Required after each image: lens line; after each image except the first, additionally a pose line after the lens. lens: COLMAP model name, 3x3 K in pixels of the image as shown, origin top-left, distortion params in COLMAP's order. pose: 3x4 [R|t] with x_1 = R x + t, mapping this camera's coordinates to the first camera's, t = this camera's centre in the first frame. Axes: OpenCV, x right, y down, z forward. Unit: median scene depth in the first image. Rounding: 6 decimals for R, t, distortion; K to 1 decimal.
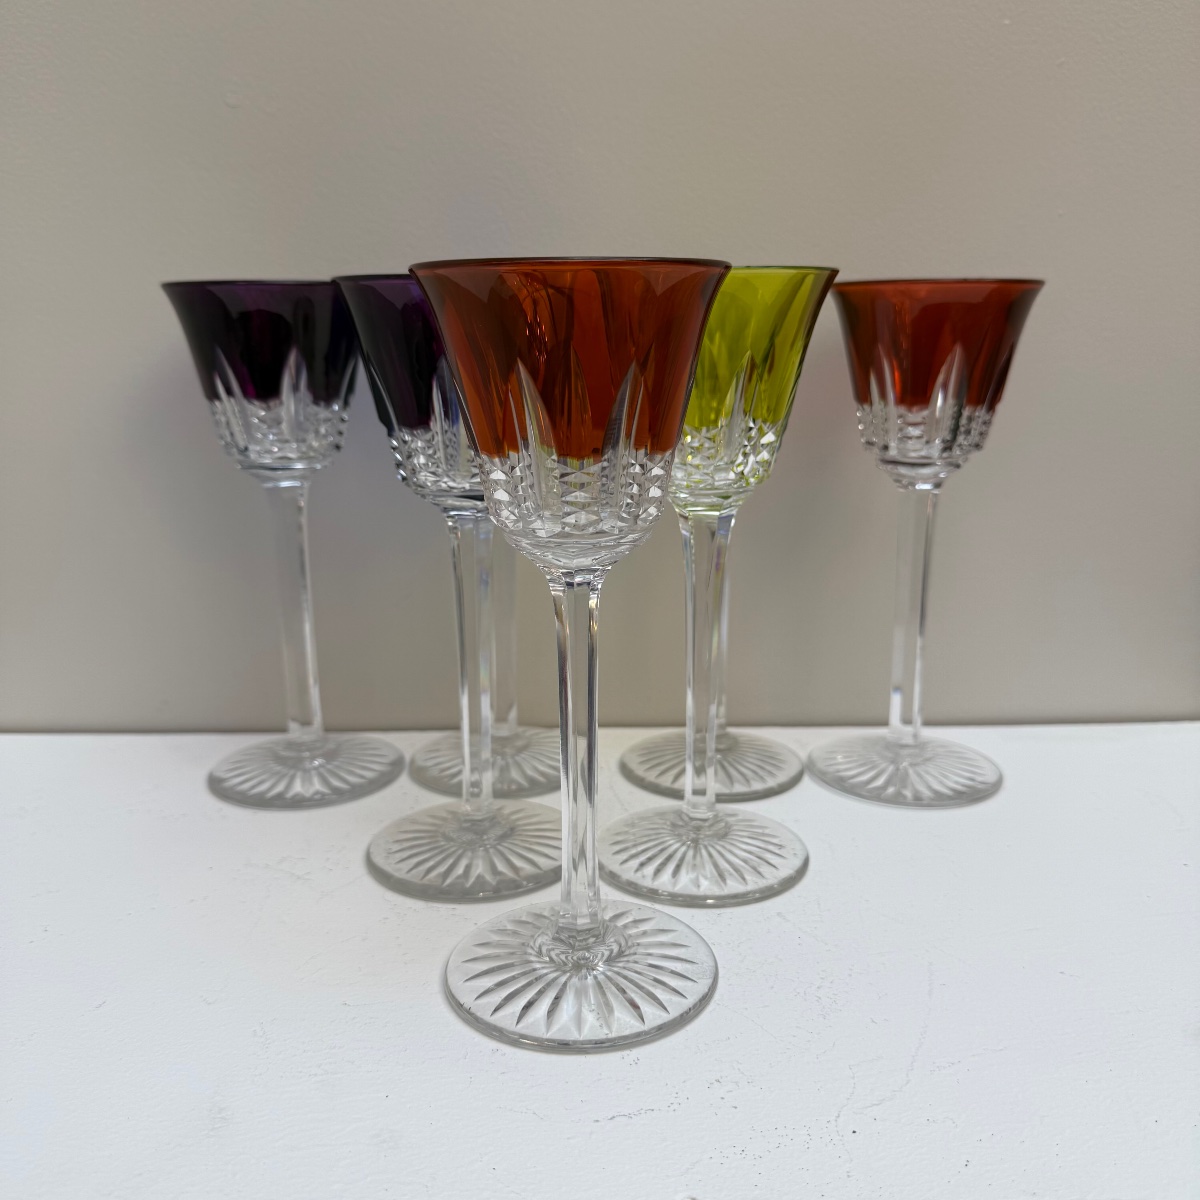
lens RADIAL K [[1204.7, 0, 601.0], [0, 1204.7, 587.4], [0, 0, 1]] dist [0.003905, -0.037430]
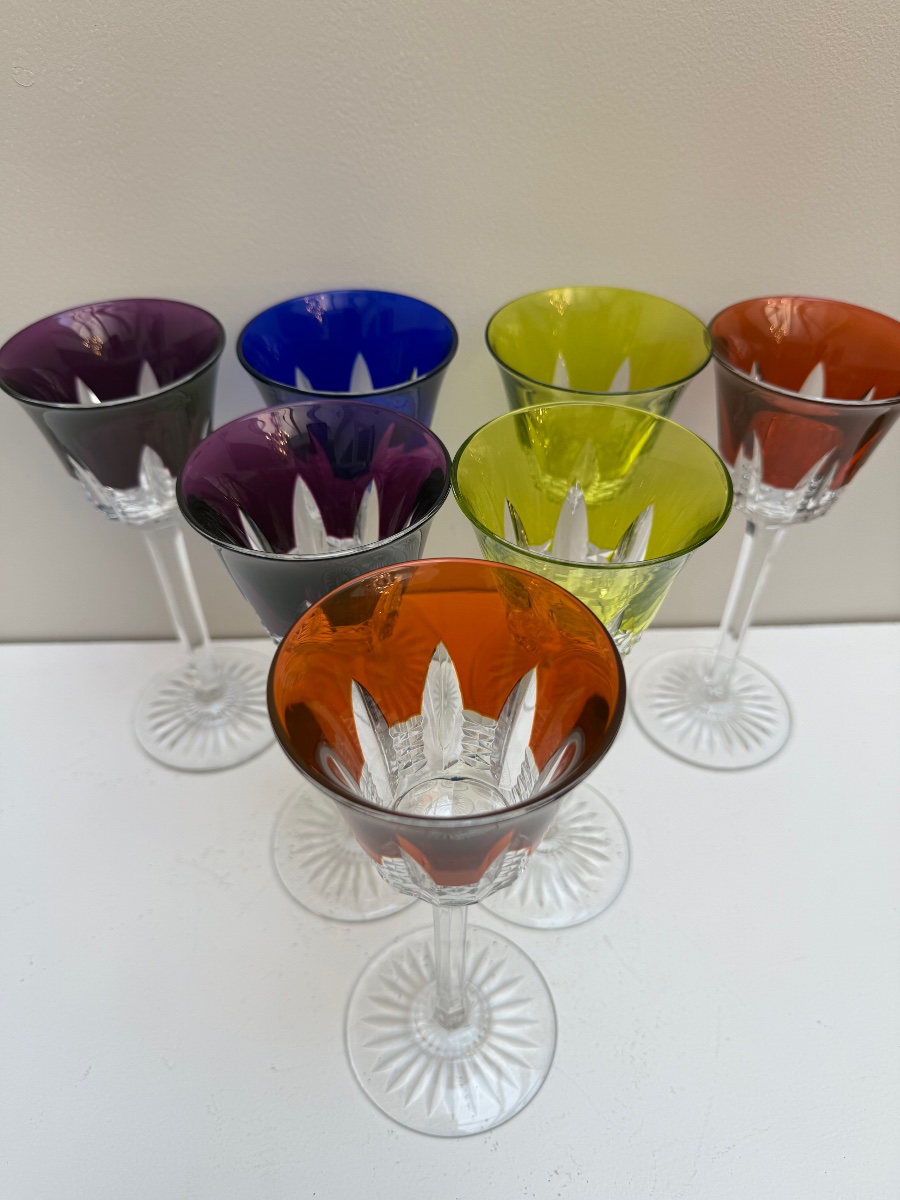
lens RADIAL K [[916.8, 0, 450.0], [0, 916.8, 600.0], [0, 0, 1]] dist [-0.029254, 0.000322]
pose [[0.999953, -0.005953, 0.007601, -0.018916], [0.001266, 0.861364, 0.507986, -0.476185], [-0.009571, -0.507953, 0.861332, 0.319851]]
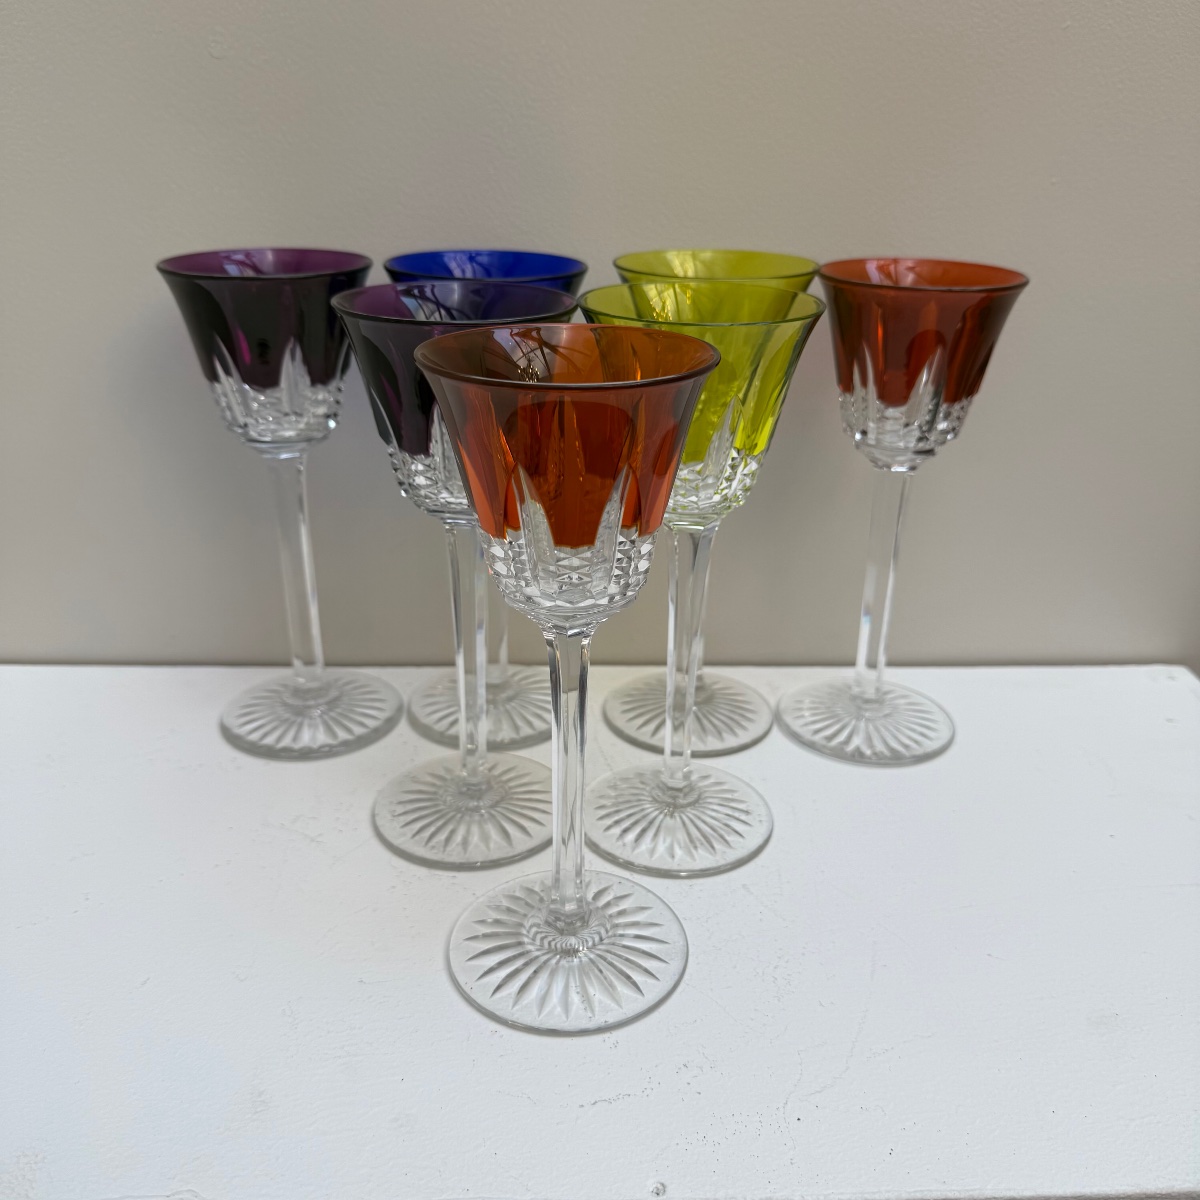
lens RADIAL K [[1196.9, 0, 600.0], [0, 1196.9, 600.0], [0, 0, 1]] dist [0.069090, -0.176695]
pose [[0.999770, 0.013493, 0.016660, -0.008063], [-0.016331, 0.982771, 0.184103, -0.177649], [-0.013889, -0.184333, 0.982766, -0.046877]]
